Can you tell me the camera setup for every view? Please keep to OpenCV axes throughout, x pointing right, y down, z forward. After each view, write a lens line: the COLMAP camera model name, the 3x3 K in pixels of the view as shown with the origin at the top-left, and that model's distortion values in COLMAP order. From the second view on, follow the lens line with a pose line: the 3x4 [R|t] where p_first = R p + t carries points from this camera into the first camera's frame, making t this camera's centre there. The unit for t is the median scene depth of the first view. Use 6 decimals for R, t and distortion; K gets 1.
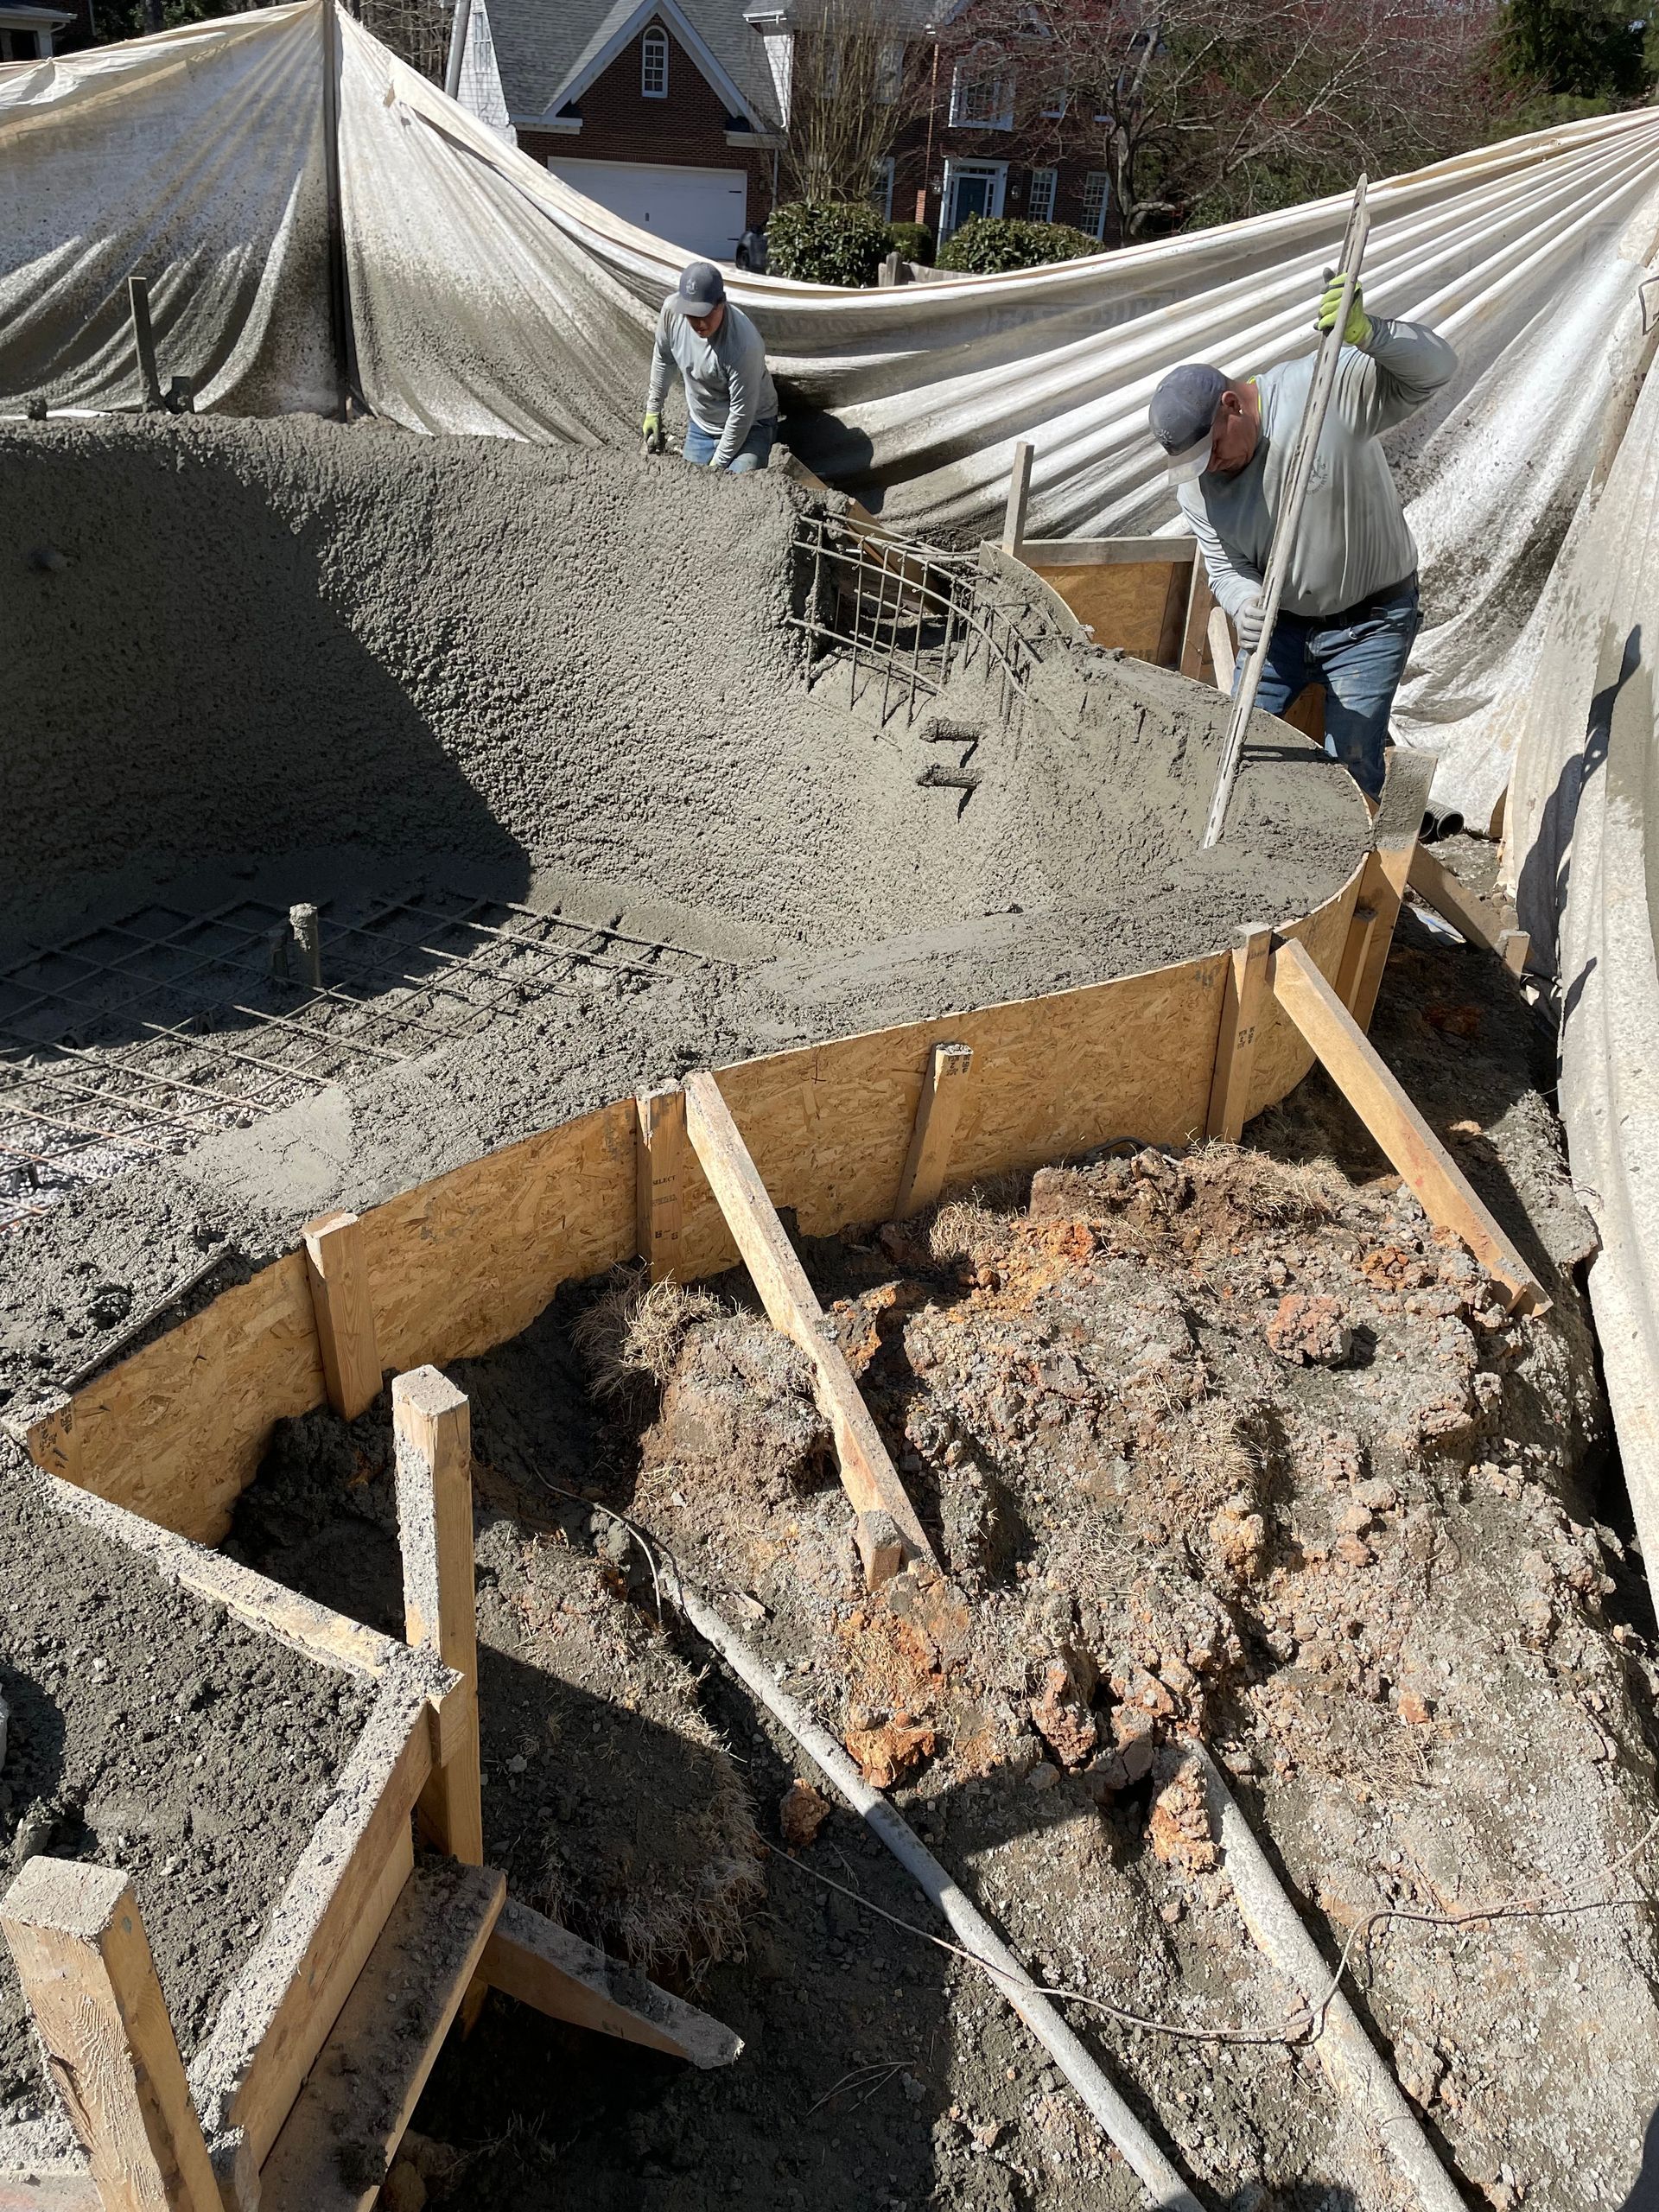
lens RADIAL K [[1651.8, 0, 831.1], [0, 1651.8, 1110.4], [0, 0, 1]] dist [0.059332, -0.038596]
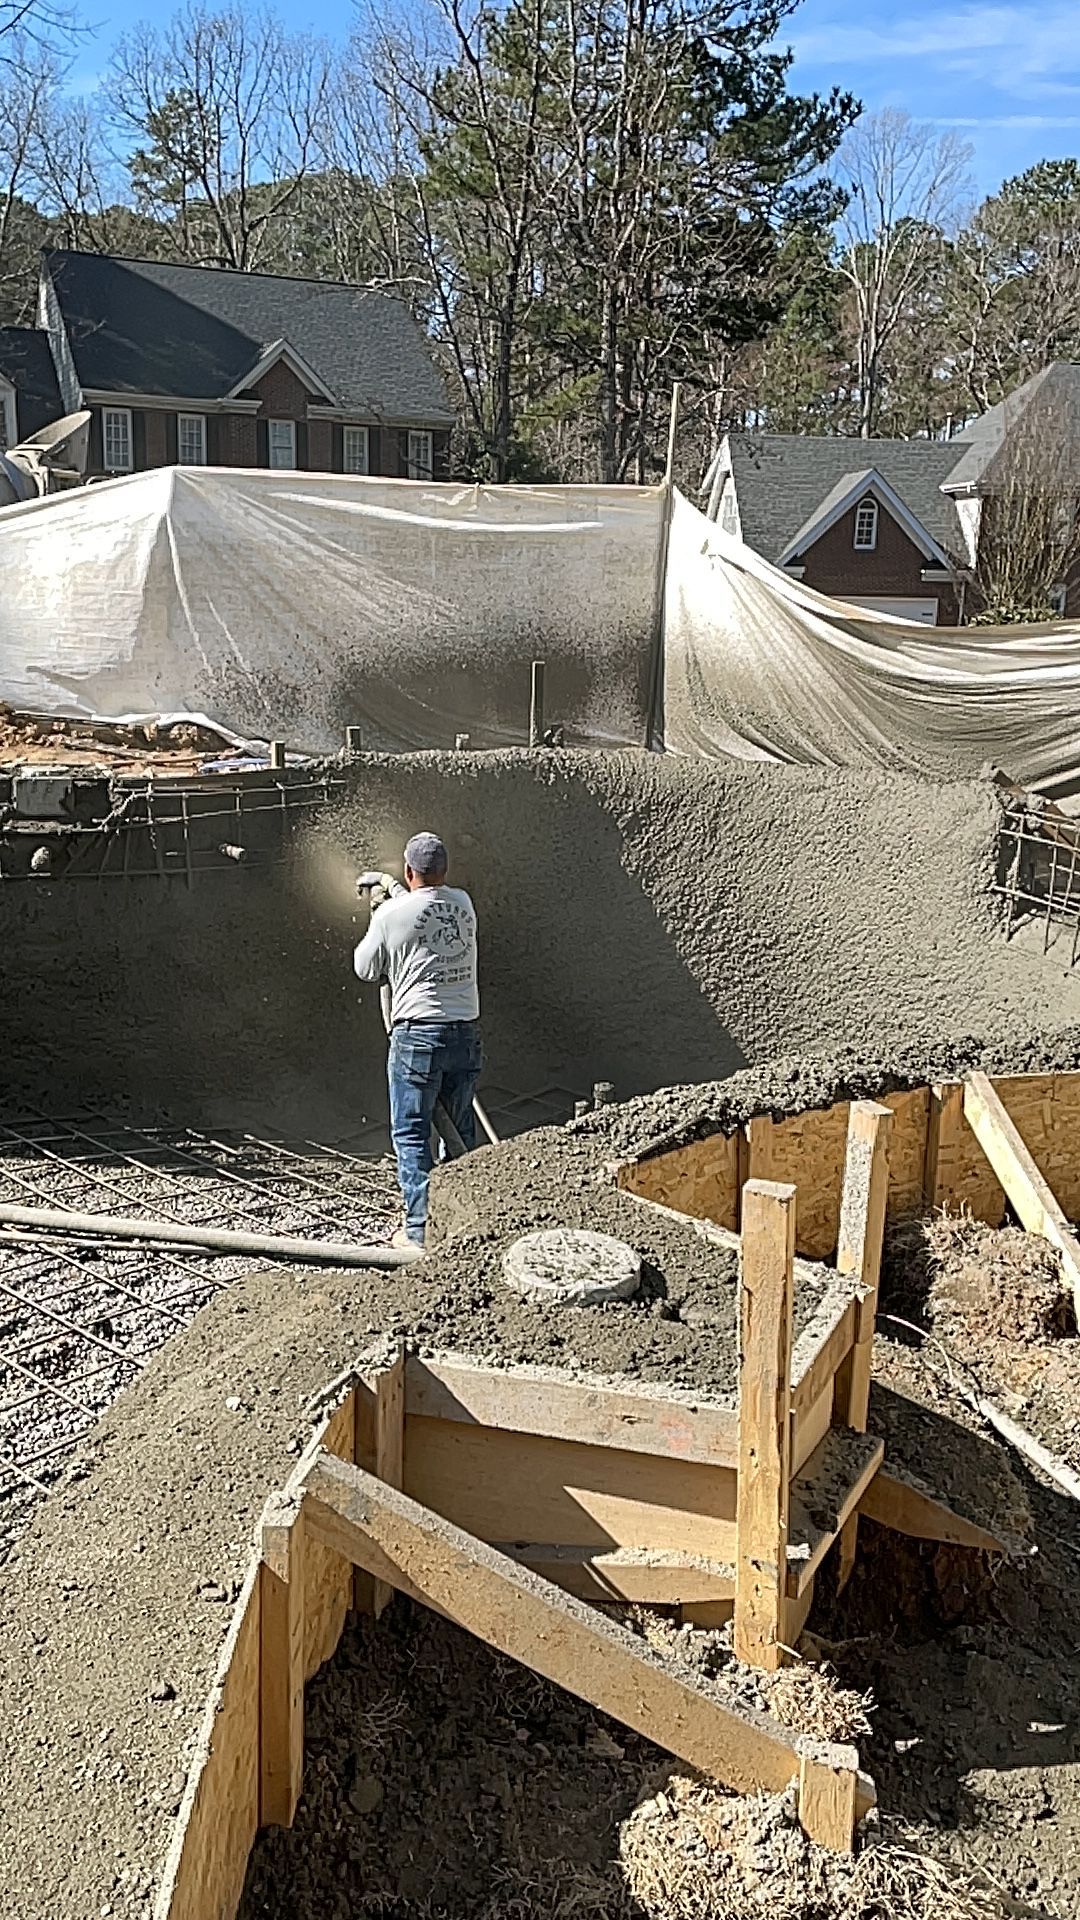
lens RADIAL K [[1571.3, 0, 537.1], [0, 1571.3, 954.0], [0, 0, 1]] dist [0.093423, -0.006106]
pose [[0.961710, 0.029137, -0.272518, -0.028723], [-0.107843, 0.954351, -0.278539, 0.126481], [0.251962, 0.297263, 0.920951, -0.188075]]
